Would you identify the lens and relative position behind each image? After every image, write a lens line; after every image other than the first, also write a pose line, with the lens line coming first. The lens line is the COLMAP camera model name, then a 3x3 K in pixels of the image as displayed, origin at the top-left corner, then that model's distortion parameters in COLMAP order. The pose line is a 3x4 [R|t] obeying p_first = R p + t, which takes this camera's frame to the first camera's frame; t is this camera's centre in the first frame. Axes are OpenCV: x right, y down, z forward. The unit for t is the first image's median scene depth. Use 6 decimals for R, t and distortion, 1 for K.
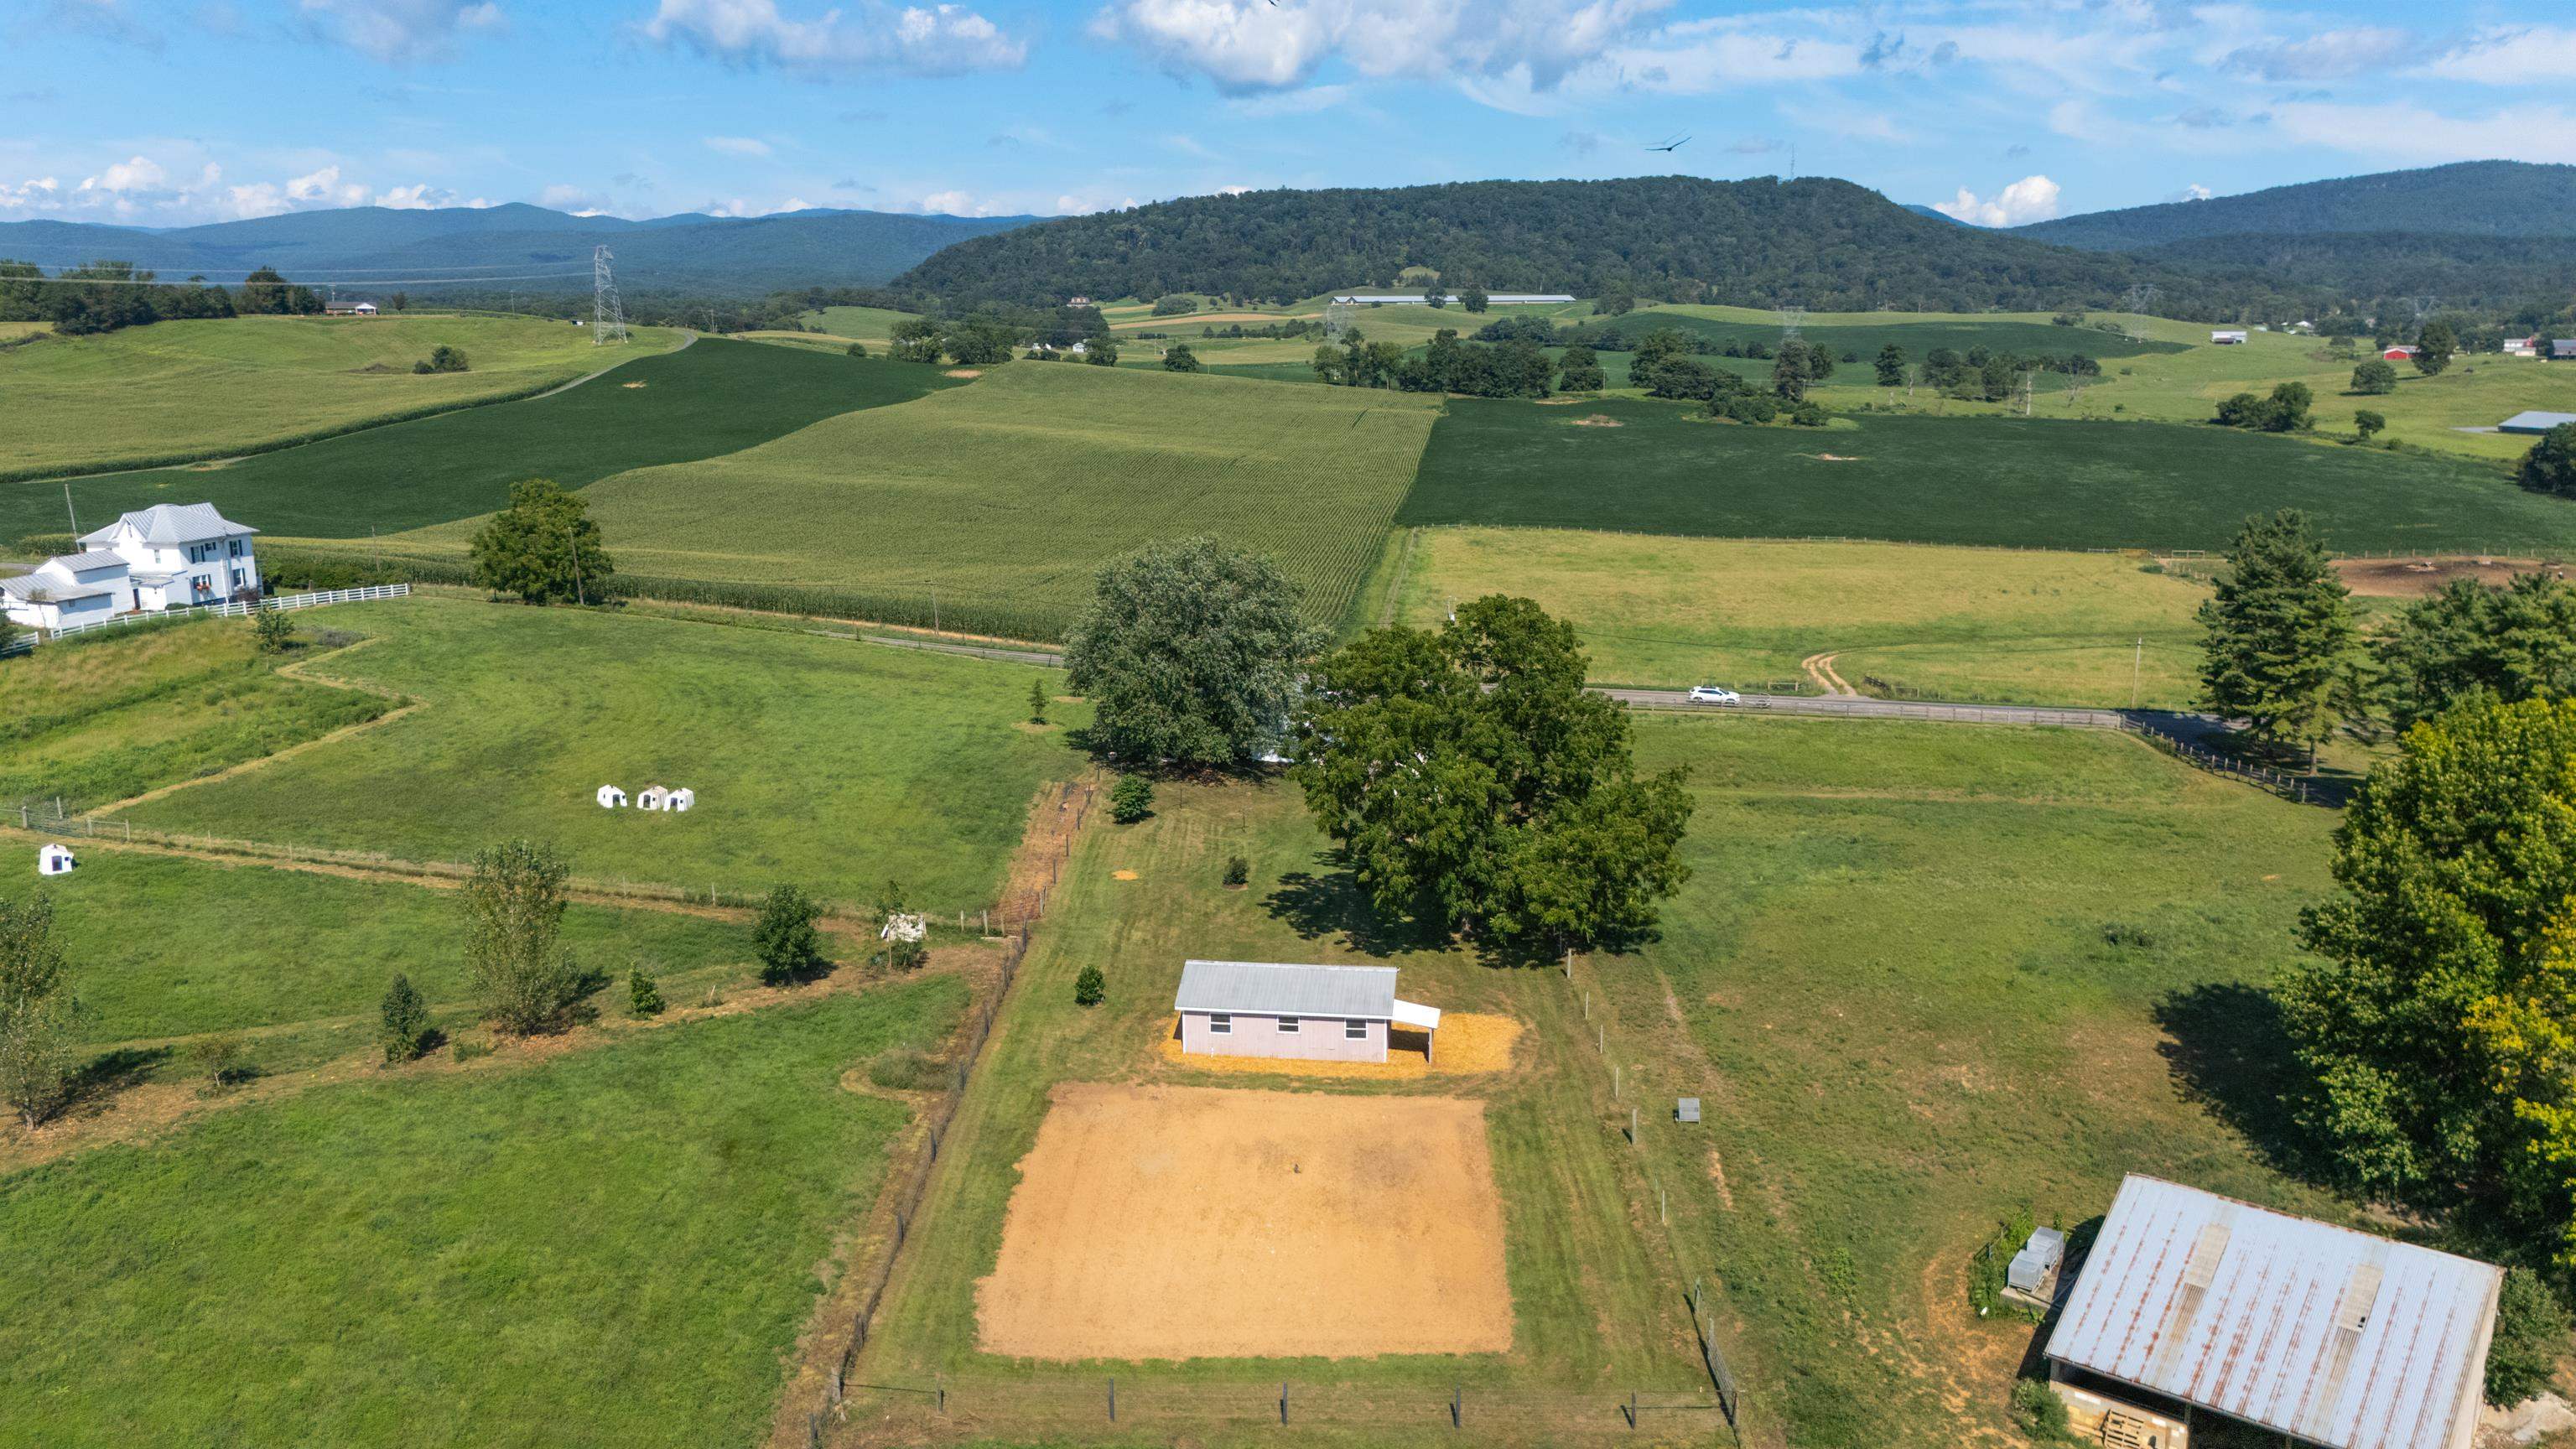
lens RADIAL K [[1906.8, 0, 1288.0], [0, 1906.8, 724.5], [0, 0, 1]] dist [0.072156, -0.068219]
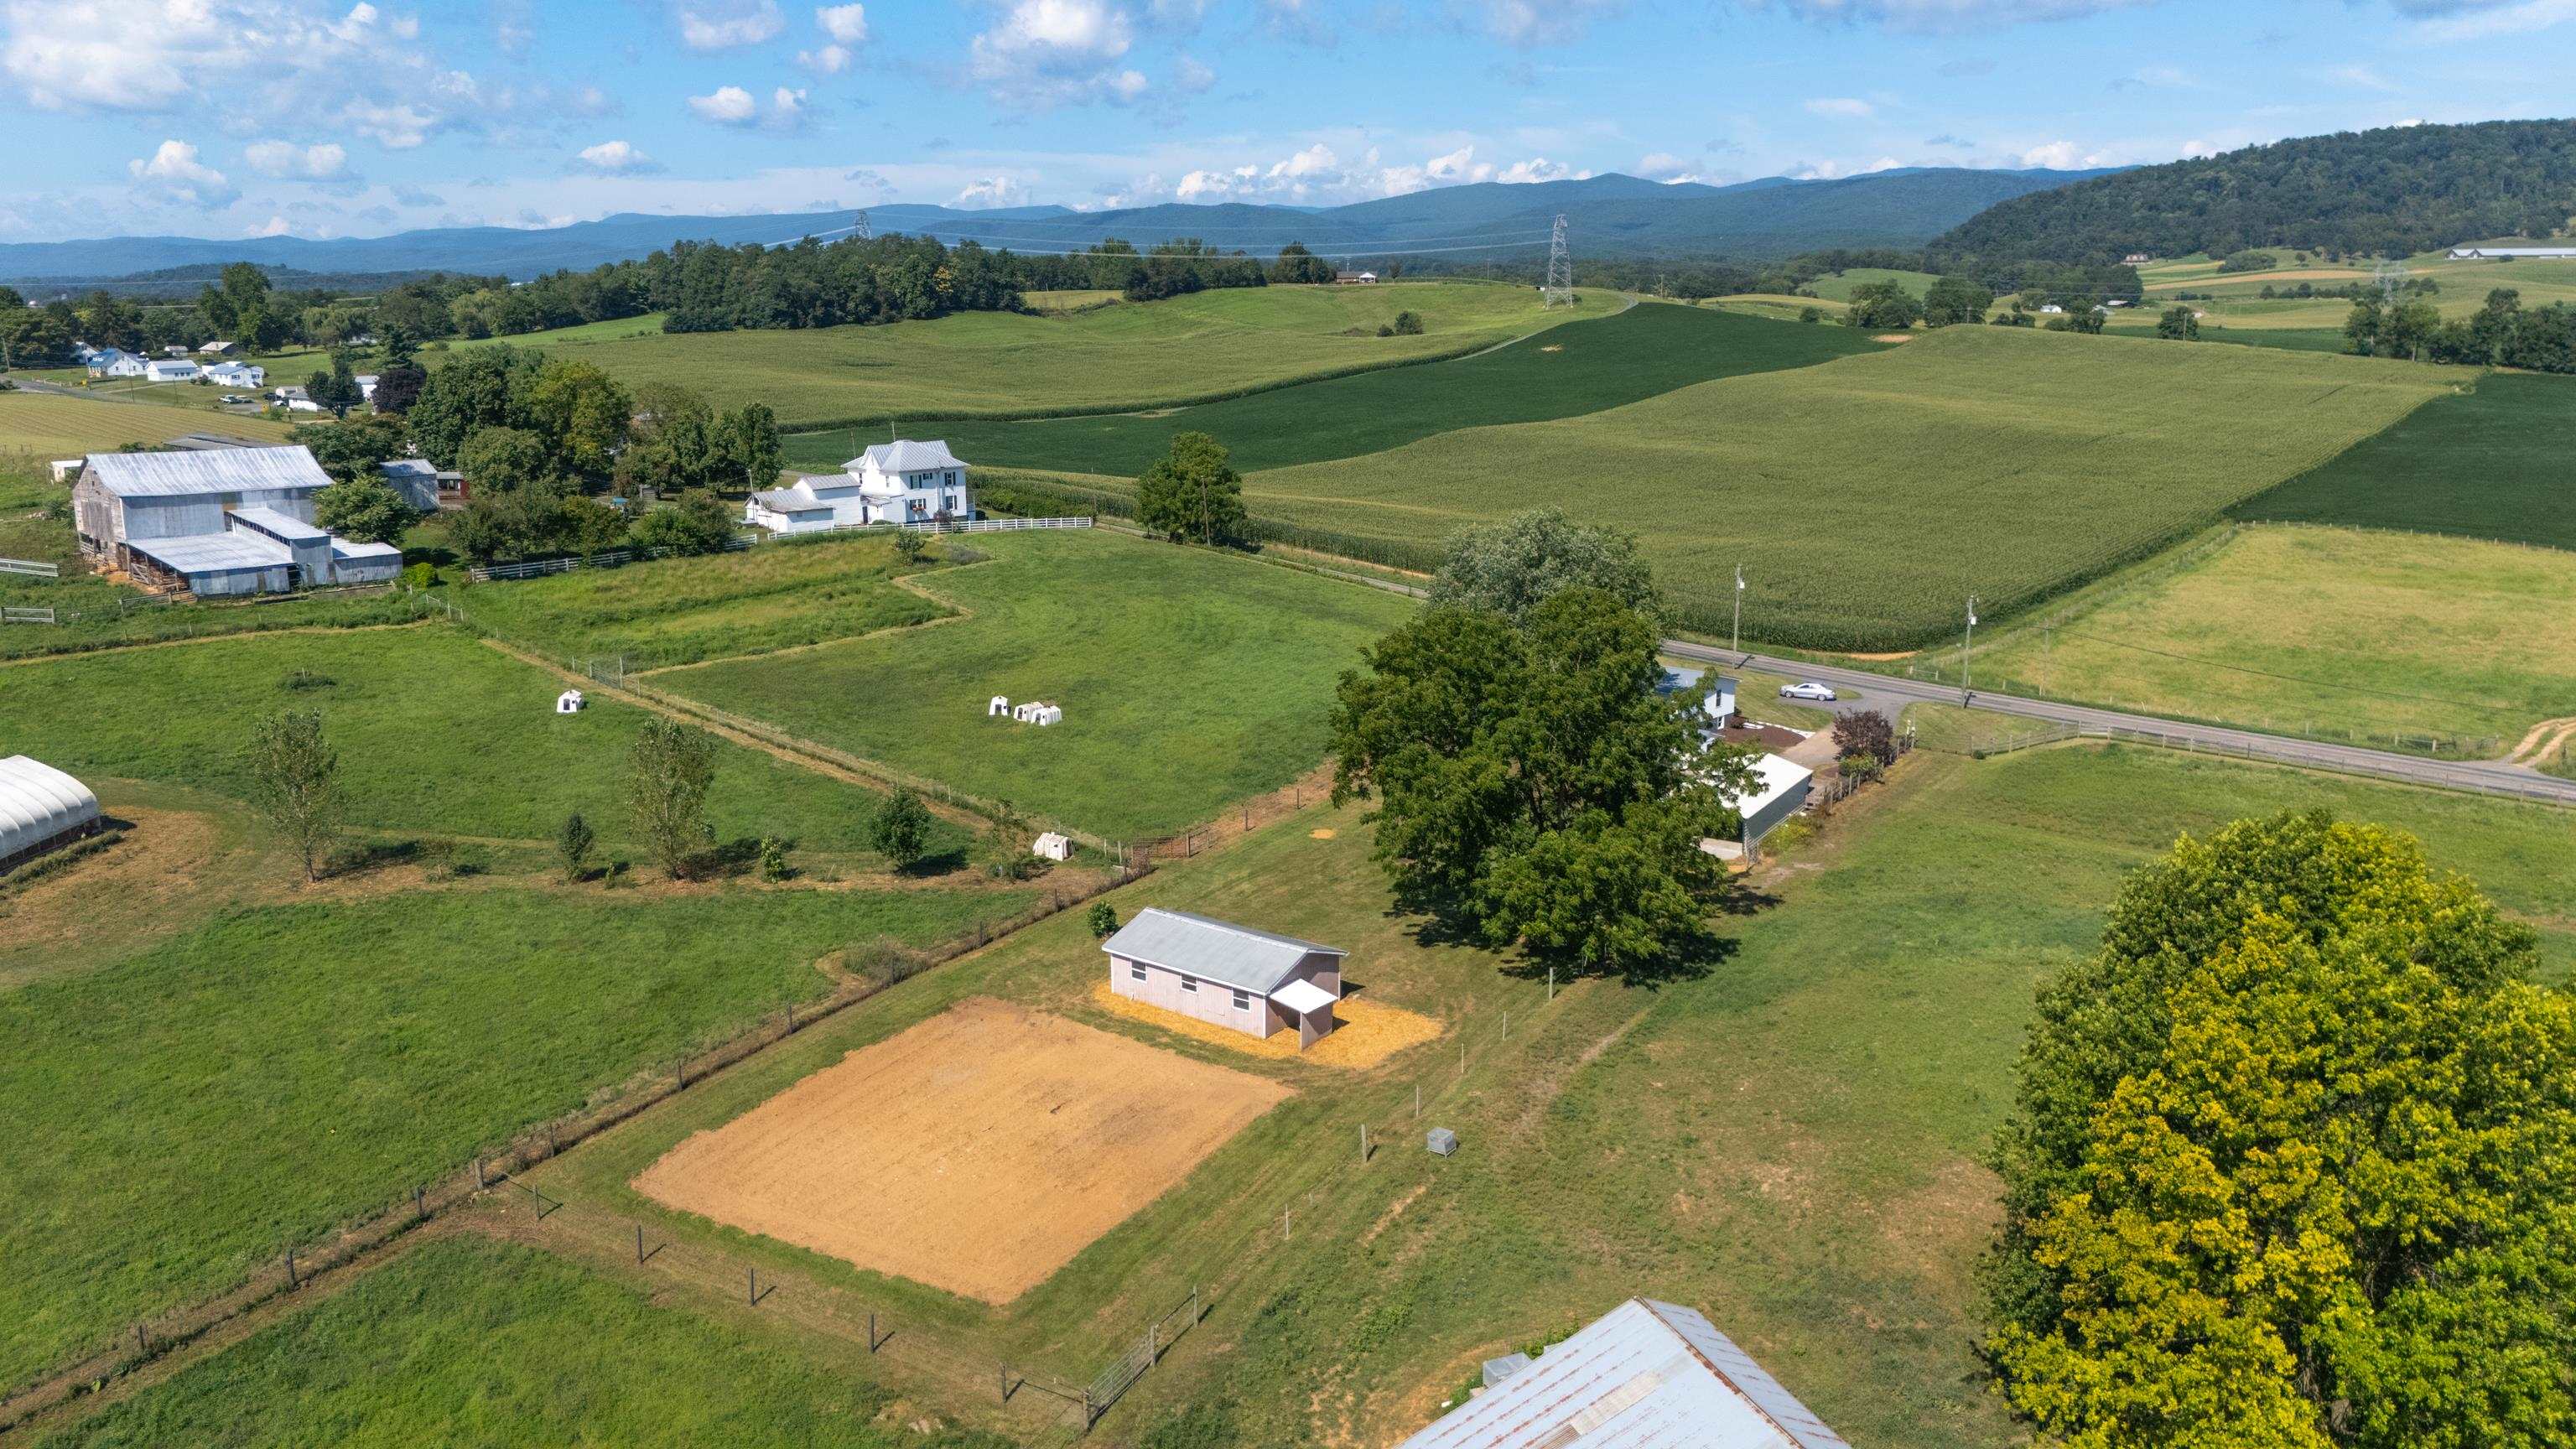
lens RADIAL K [[1906.8, 0, 1288.0], [0, 1906.8, 724.5], [0, 0, 1]] dist [0.072156, -0.068219]
pose [[0.860945, 0.114816, -0.495571, 0.359325], [-0.105752, 0.993309, 0.046414, -0.022520], [0.497584, 0.012448, 0.867327, 0.092677]]
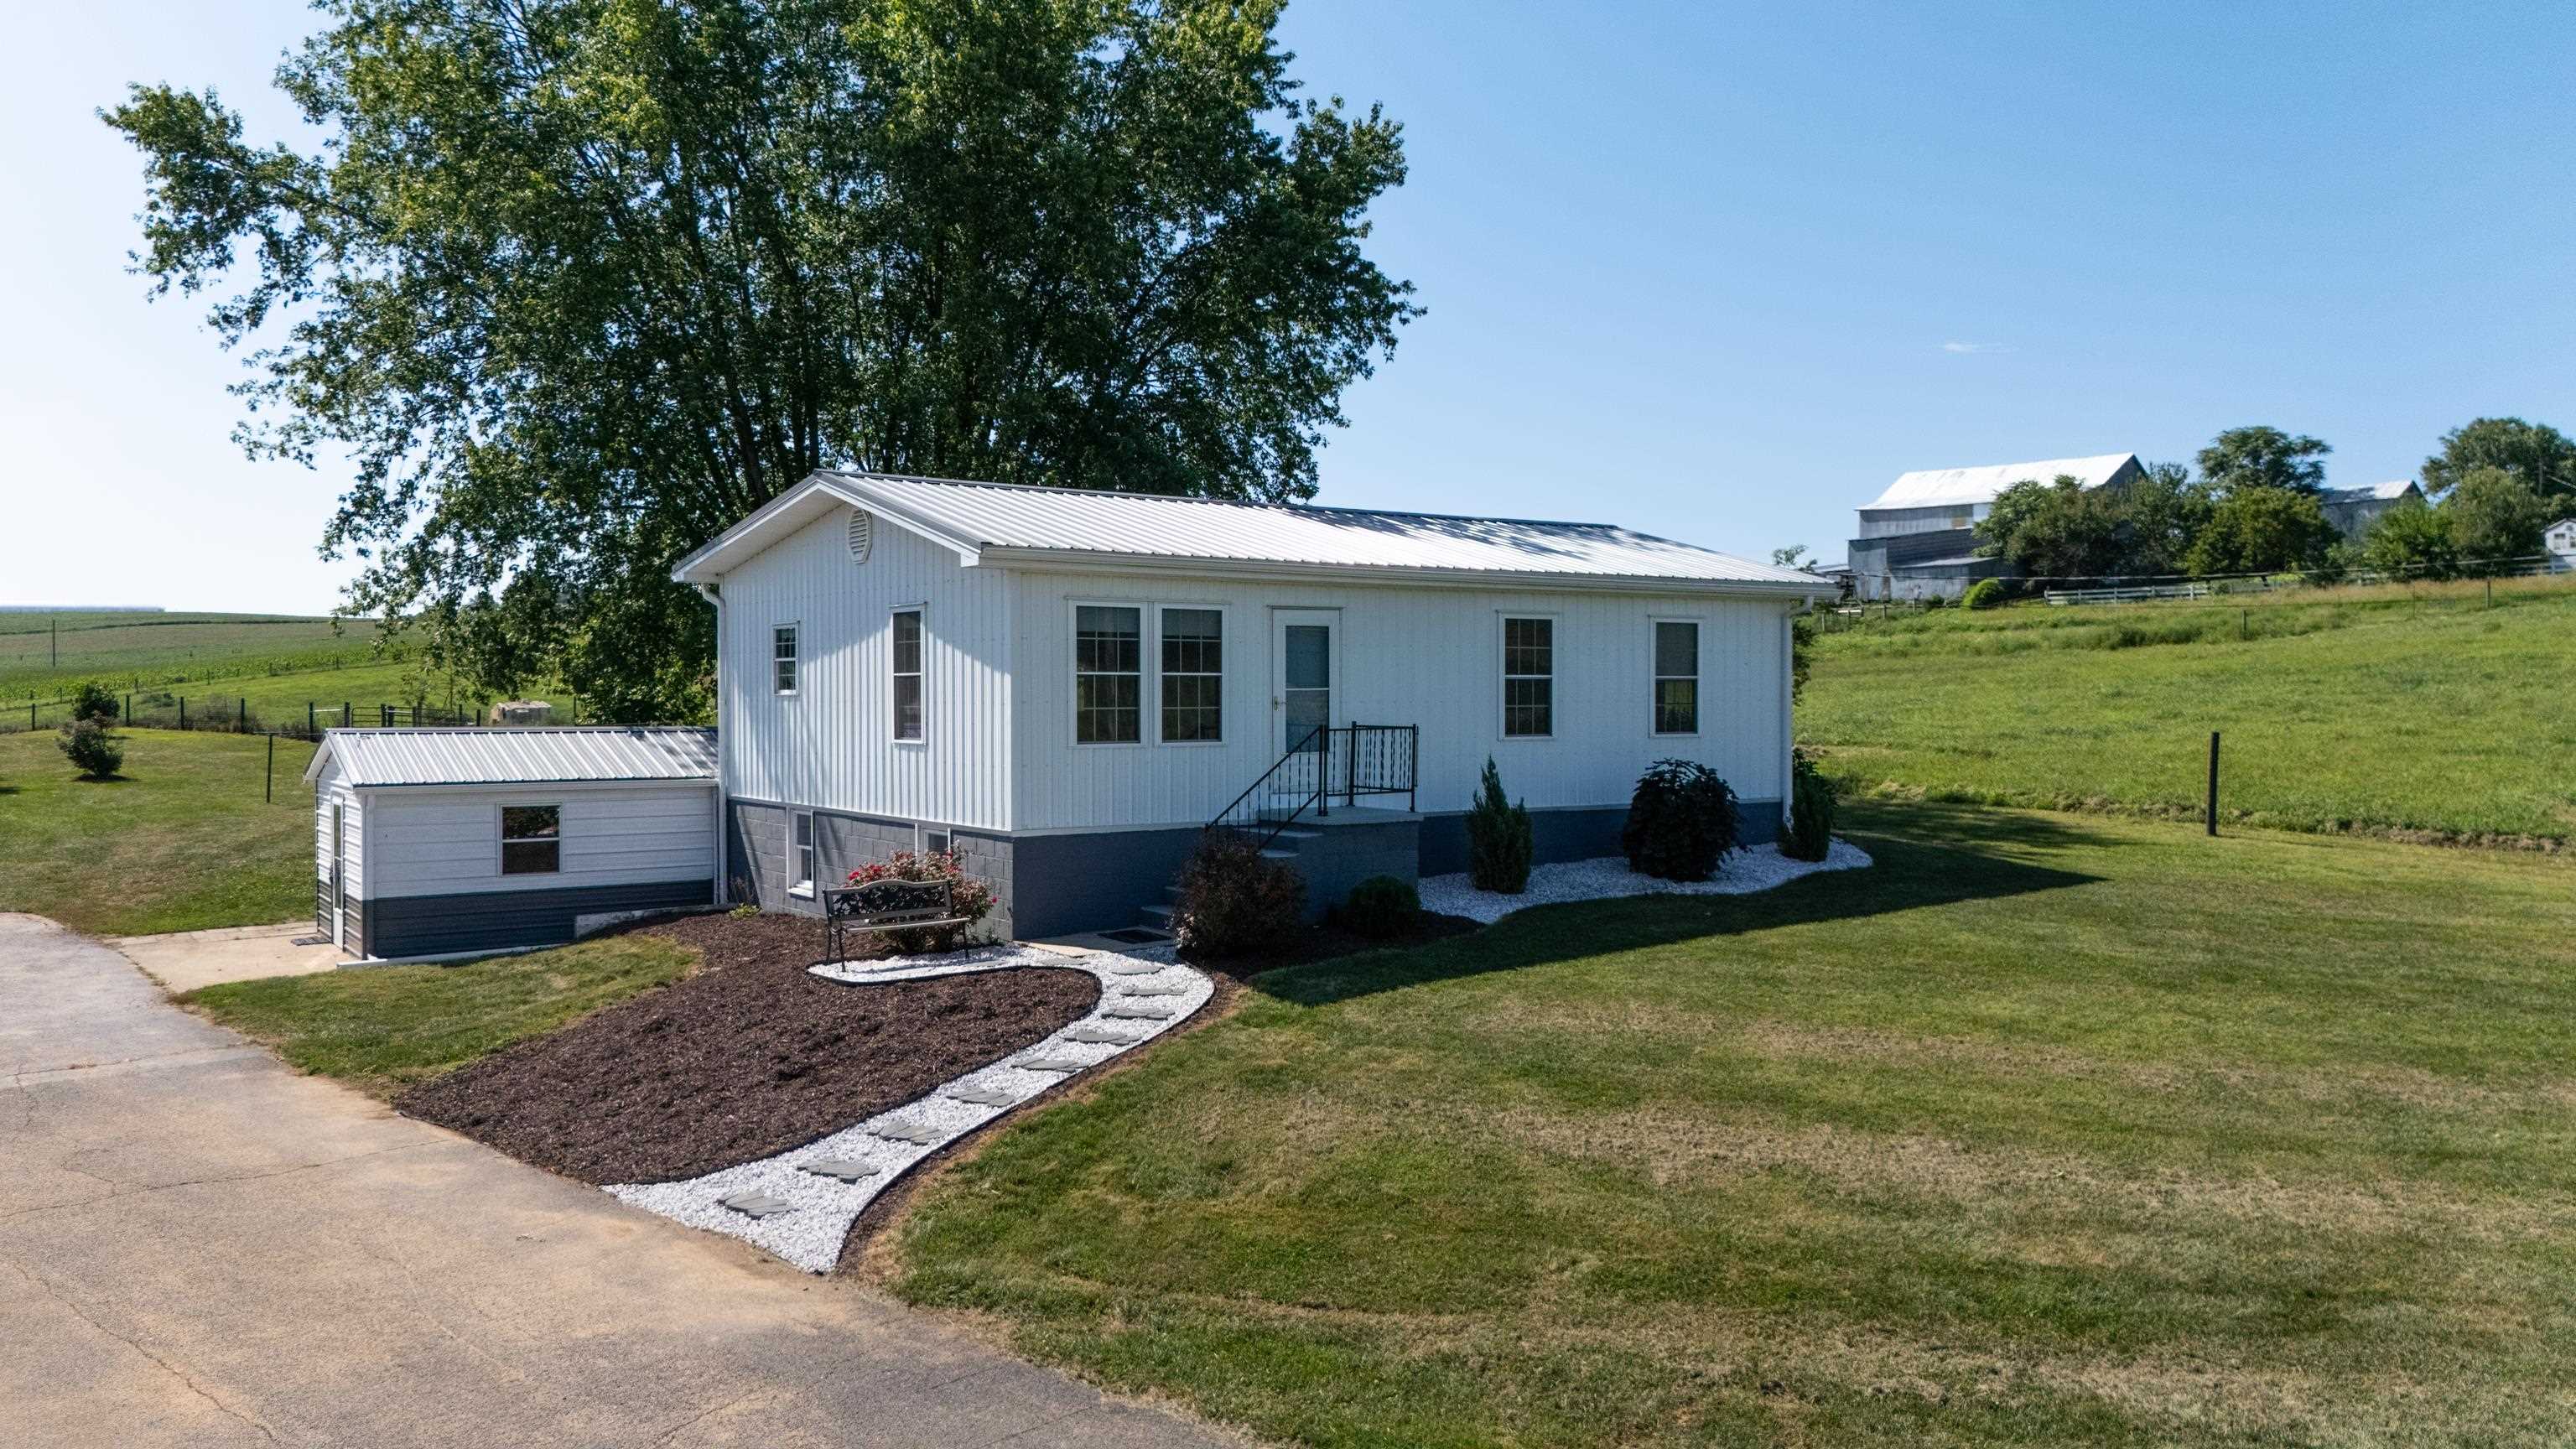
lens RADIAL K [[1911.4, 0, 1288.0], [0, 1911.4, 724.5], [0, 0, 1]] dist [0.064305, -0.062032]
pose [[-0.669266, 0.017654, -0.742813, 0.108861], [-0.153239, 0.974946, 0.161237, -0.038695], [0.727050, 0.221739, -0.649793, 1.323990]]
